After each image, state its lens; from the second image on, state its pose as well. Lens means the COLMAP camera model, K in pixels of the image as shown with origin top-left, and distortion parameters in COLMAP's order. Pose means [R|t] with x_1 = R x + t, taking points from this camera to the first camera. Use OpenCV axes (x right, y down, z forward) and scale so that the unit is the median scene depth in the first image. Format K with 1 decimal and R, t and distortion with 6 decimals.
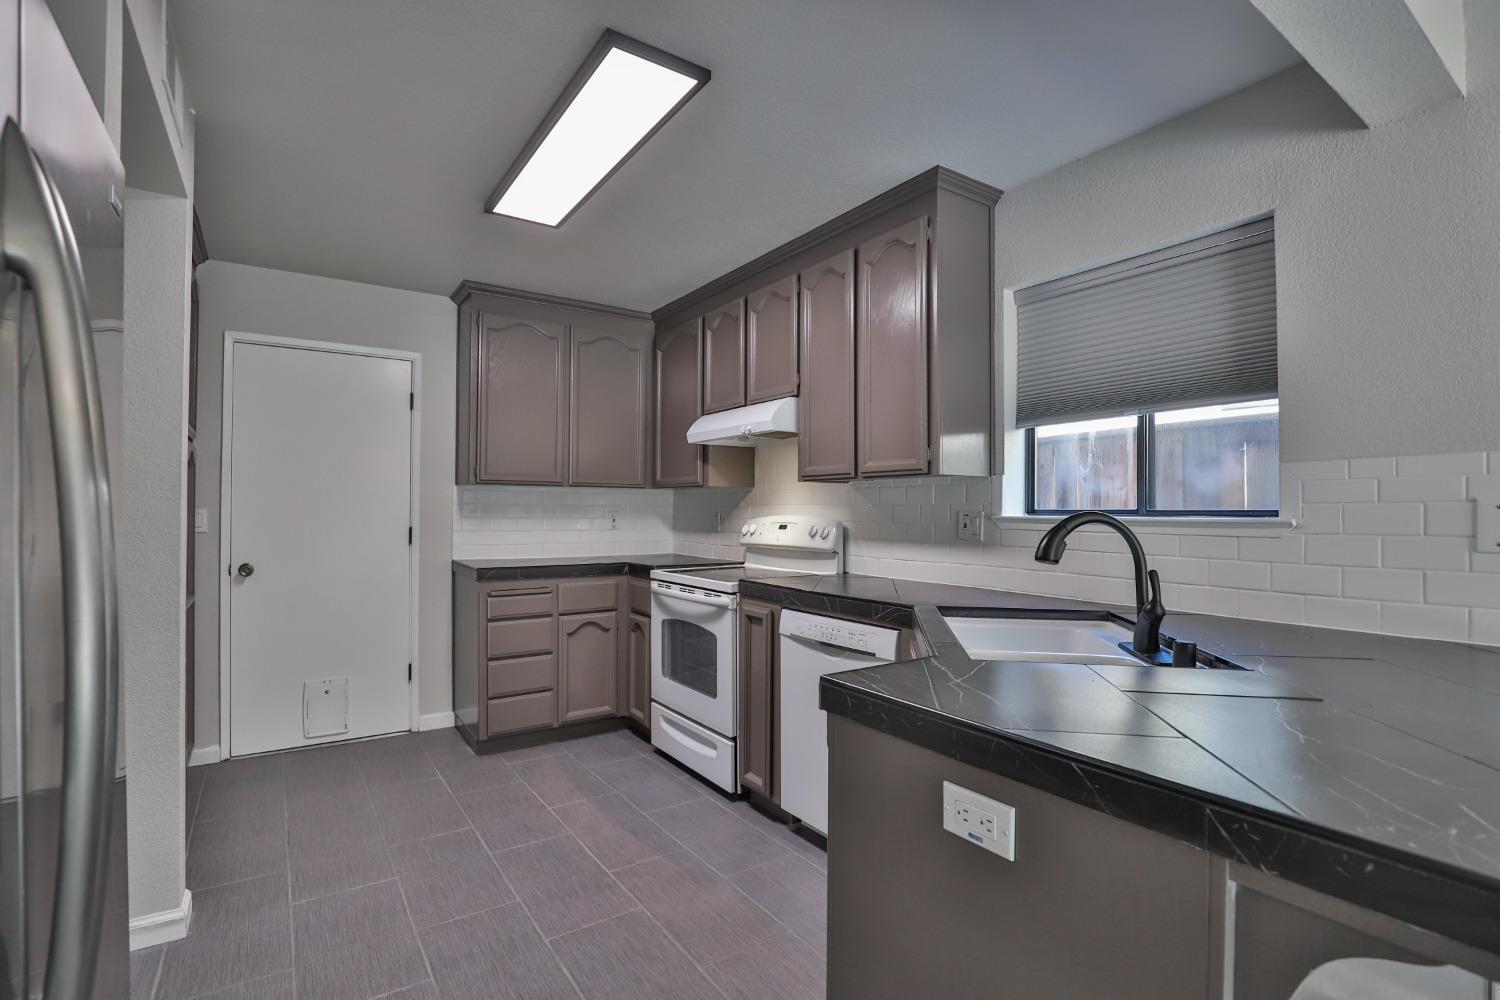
lens RADIAL K [[691.5, 0, 727.0], [0, 691.5, 504.7], [0, 0, 1]] dist [-0.029369, 0.009024]
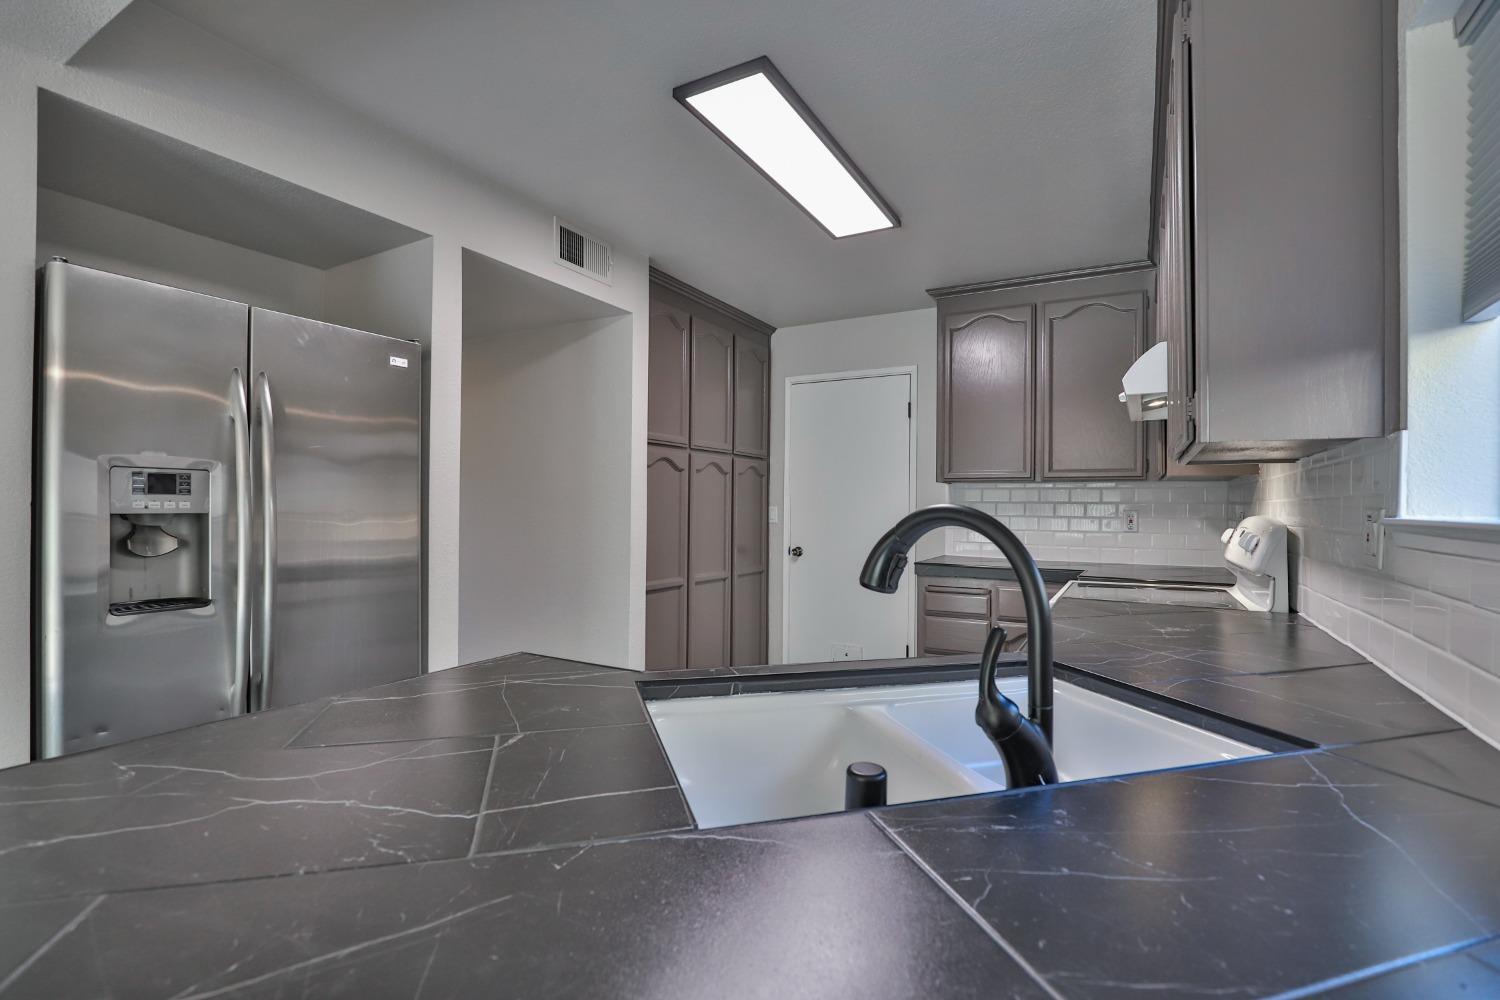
lens RADIAL K [[691.5, 0, 761.9], [0, 691.5, 503.0], [0, 0, 1]] dist [-0.029369, 0.009024]
pose [[0.452730, -0.004330, -0.891637, 0.428023], [0.000130, 0.999989, -0.004790, 0.005703], [0.891648, 0.002052, 0.452726, 0.280566]]
